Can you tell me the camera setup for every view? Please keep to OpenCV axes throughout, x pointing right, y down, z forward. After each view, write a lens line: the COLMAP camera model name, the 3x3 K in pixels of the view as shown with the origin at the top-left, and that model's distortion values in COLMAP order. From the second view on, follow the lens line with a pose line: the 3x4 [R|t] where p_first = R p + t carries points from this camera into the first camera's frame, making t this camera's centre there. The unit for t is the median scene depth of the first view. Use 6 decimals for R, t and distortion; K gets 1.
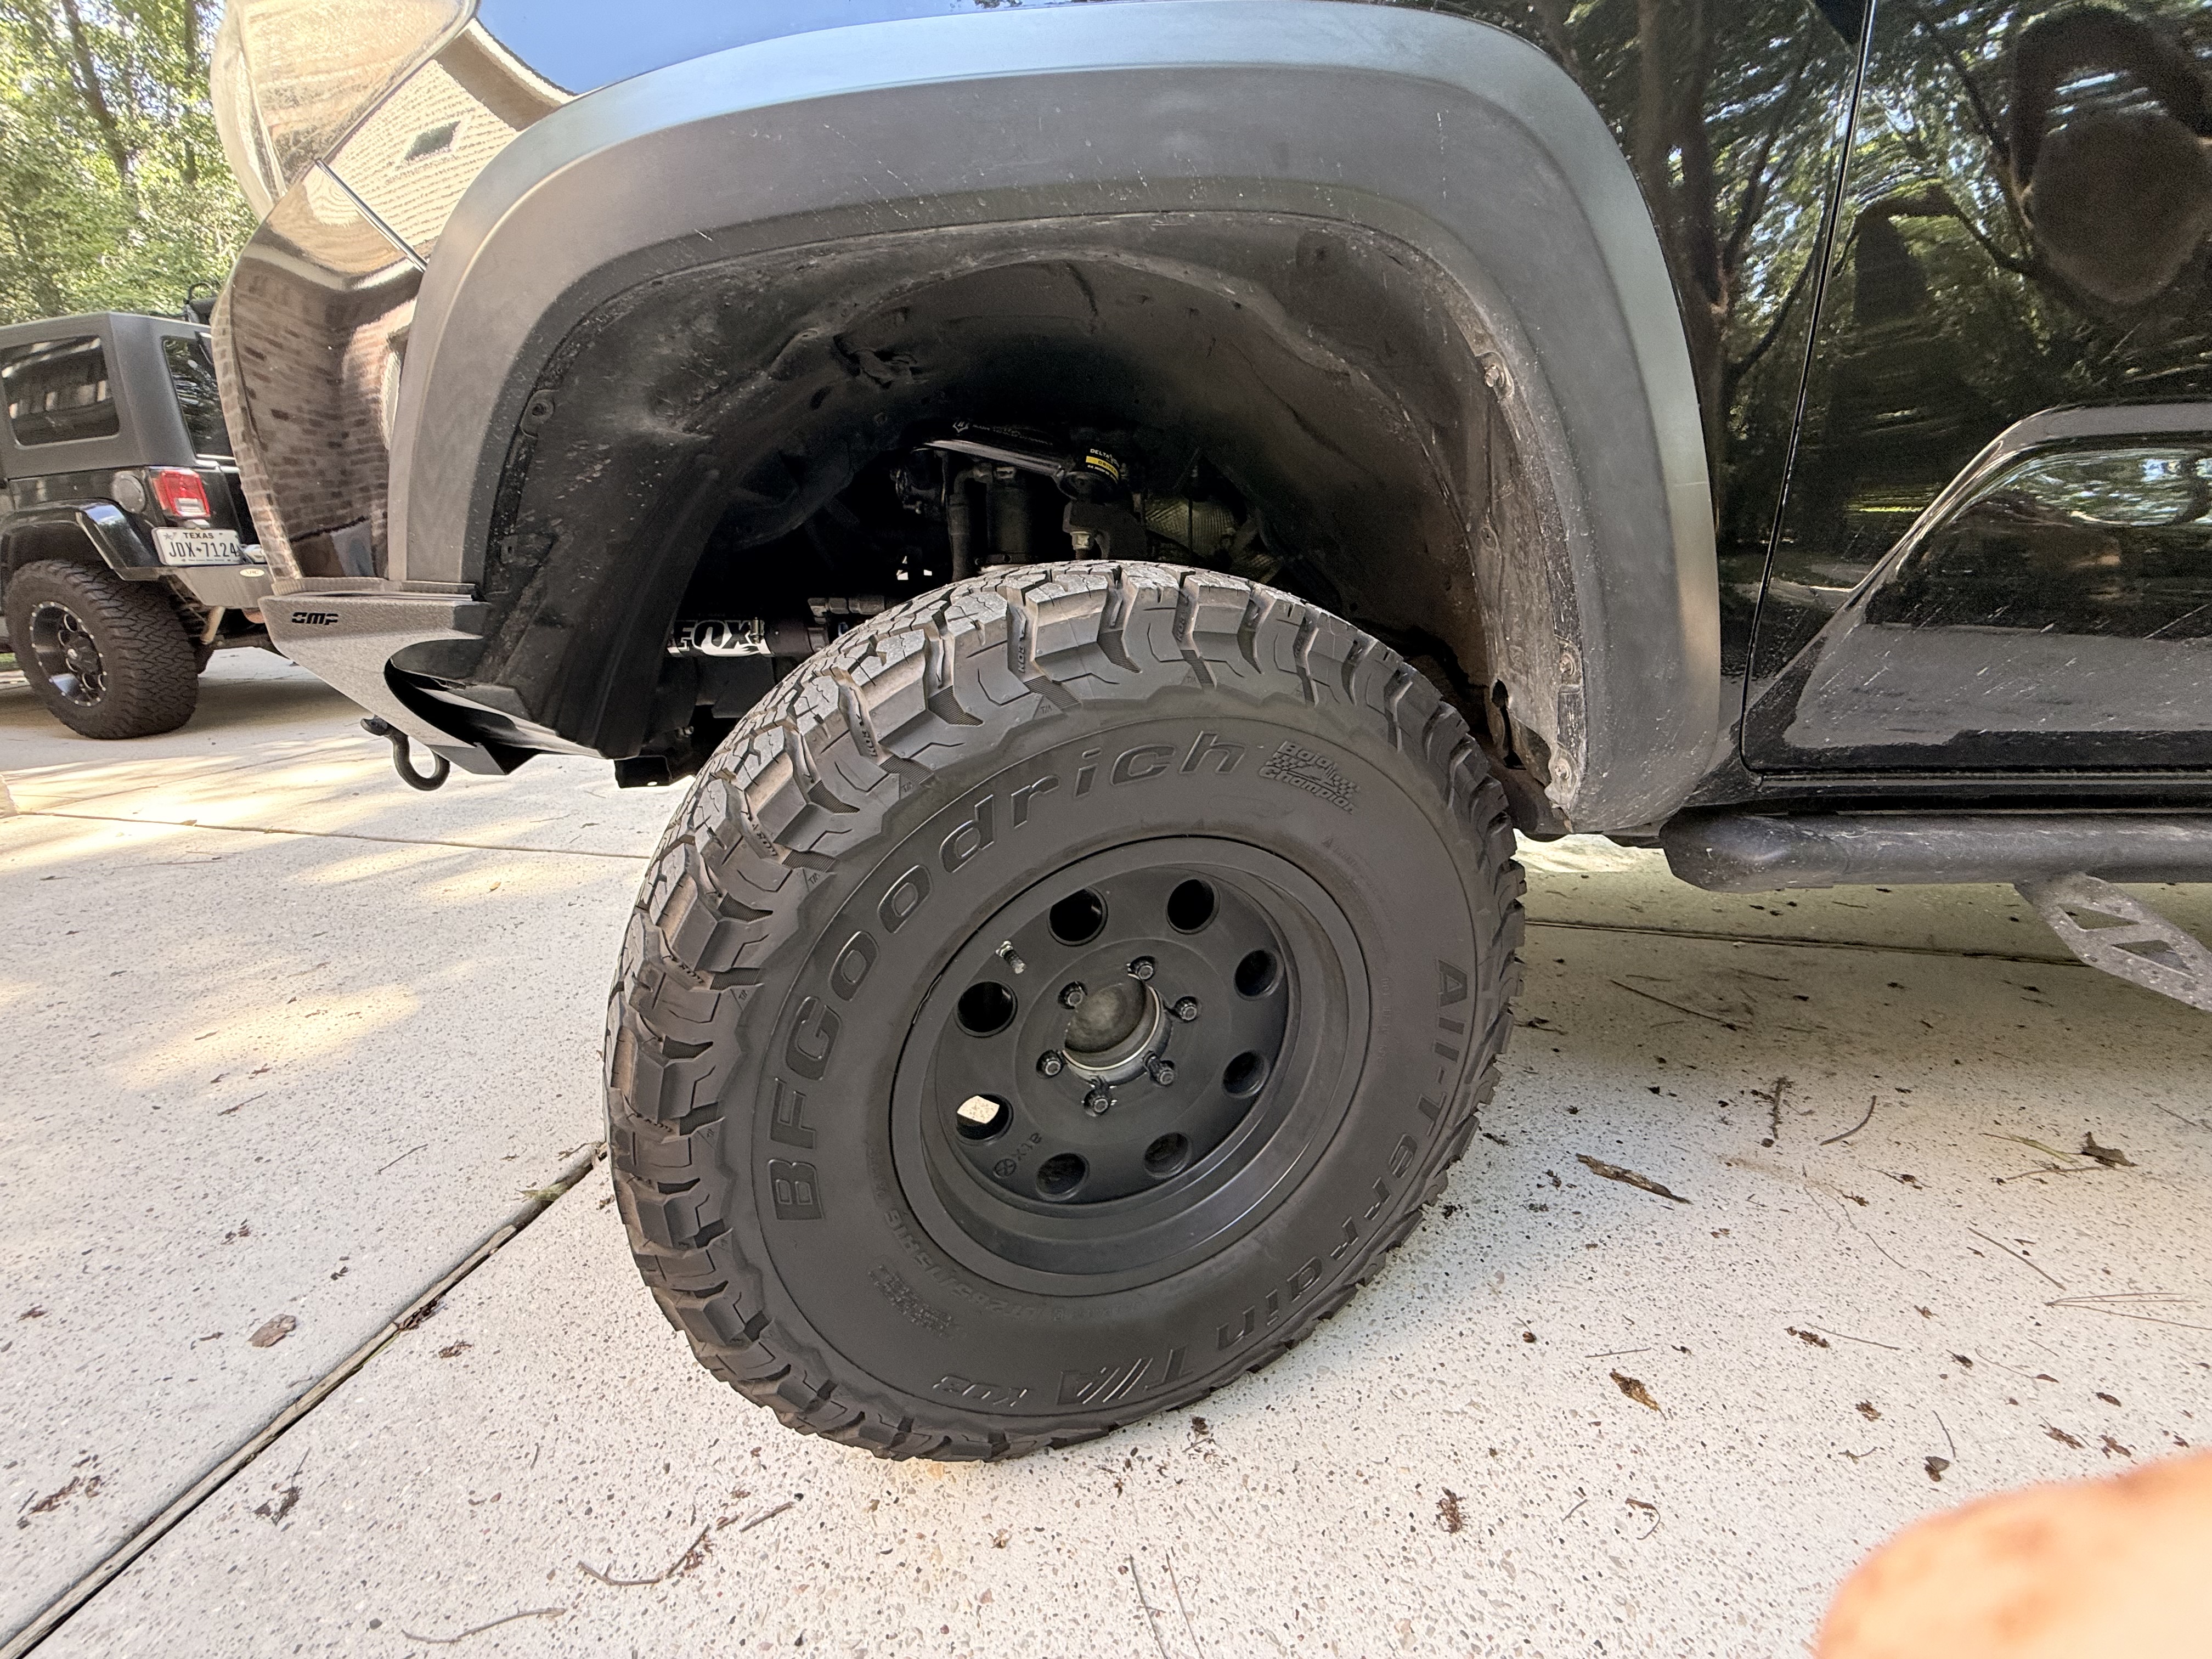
lens RADIAL K [[893.0, 0, 1103.2], [0, 893.0, 832.2], [0, 0, 1]] dist [0.004033, 0.000097]
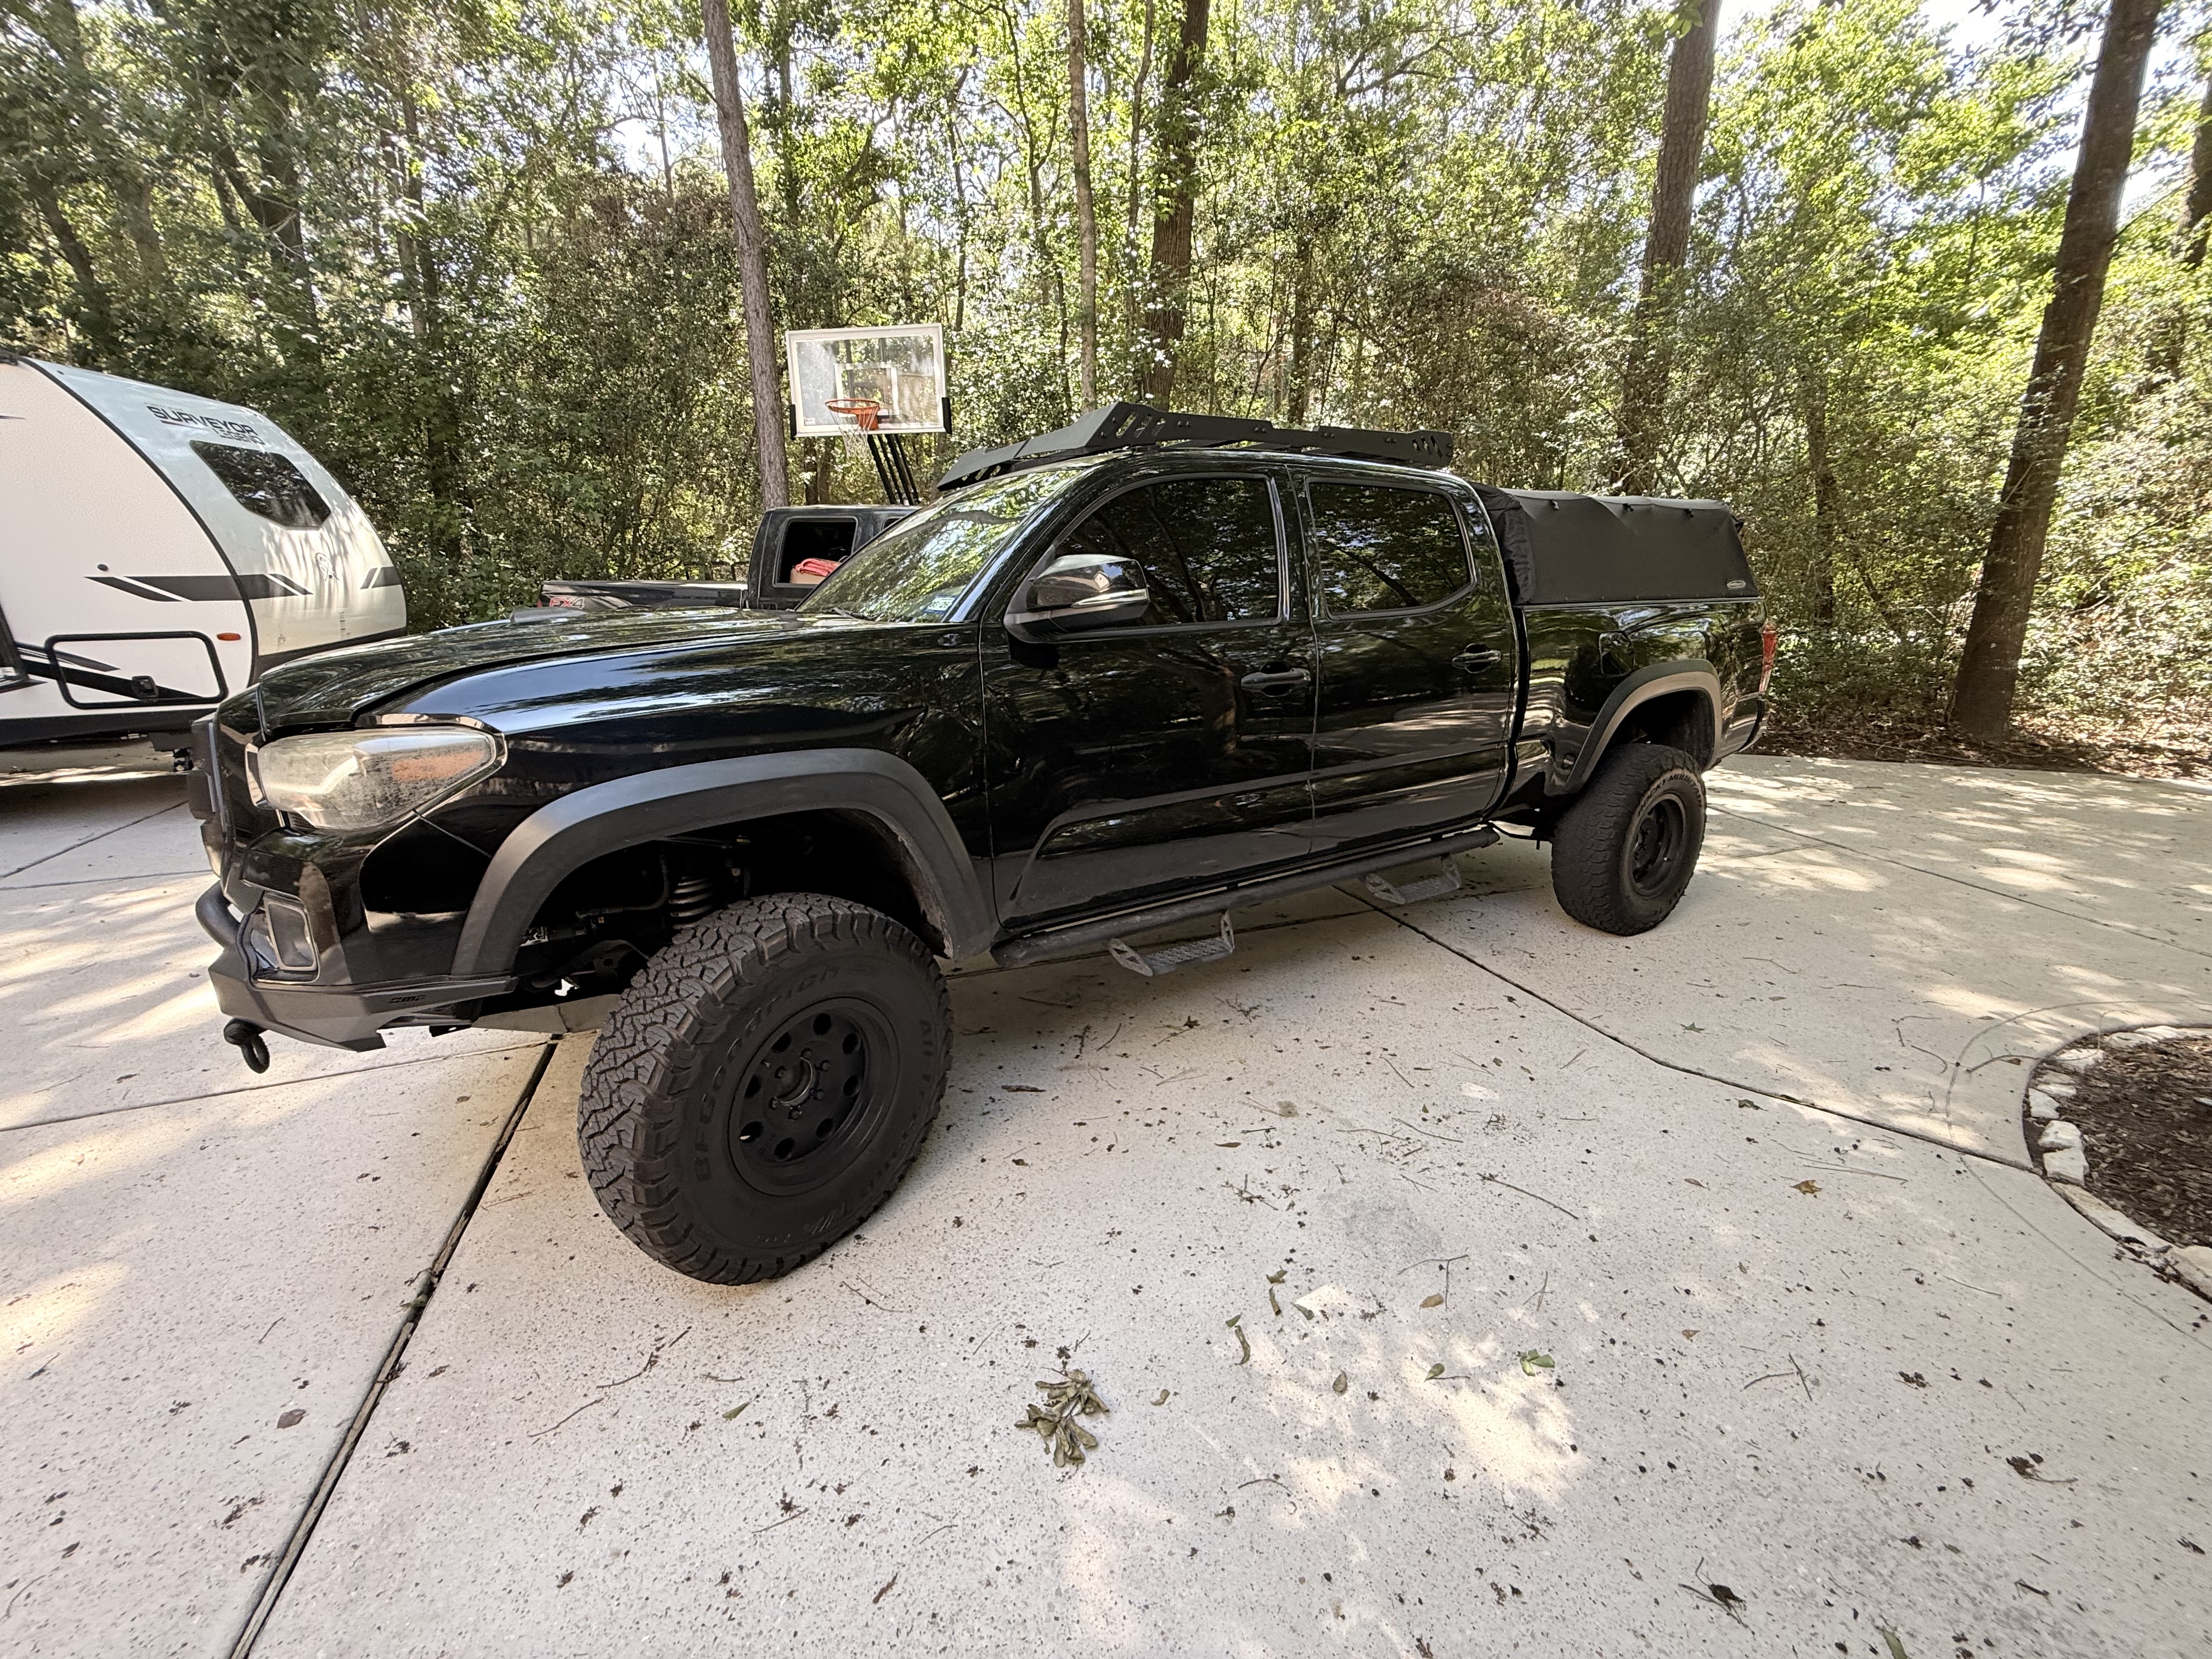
lens RADIAL K [[893.0, 0, 1103.6], [0, 893.0, 829.9], [0, 0, 1]] dist [0.004033, 0.000097]
pose [[0.842403, -0.144556, 0.519097, -0.431644], [0.173013, 0.984898, -0.006498, -0.284013], [-0.510318, 0.095284, 0.854691, -1.509025]]
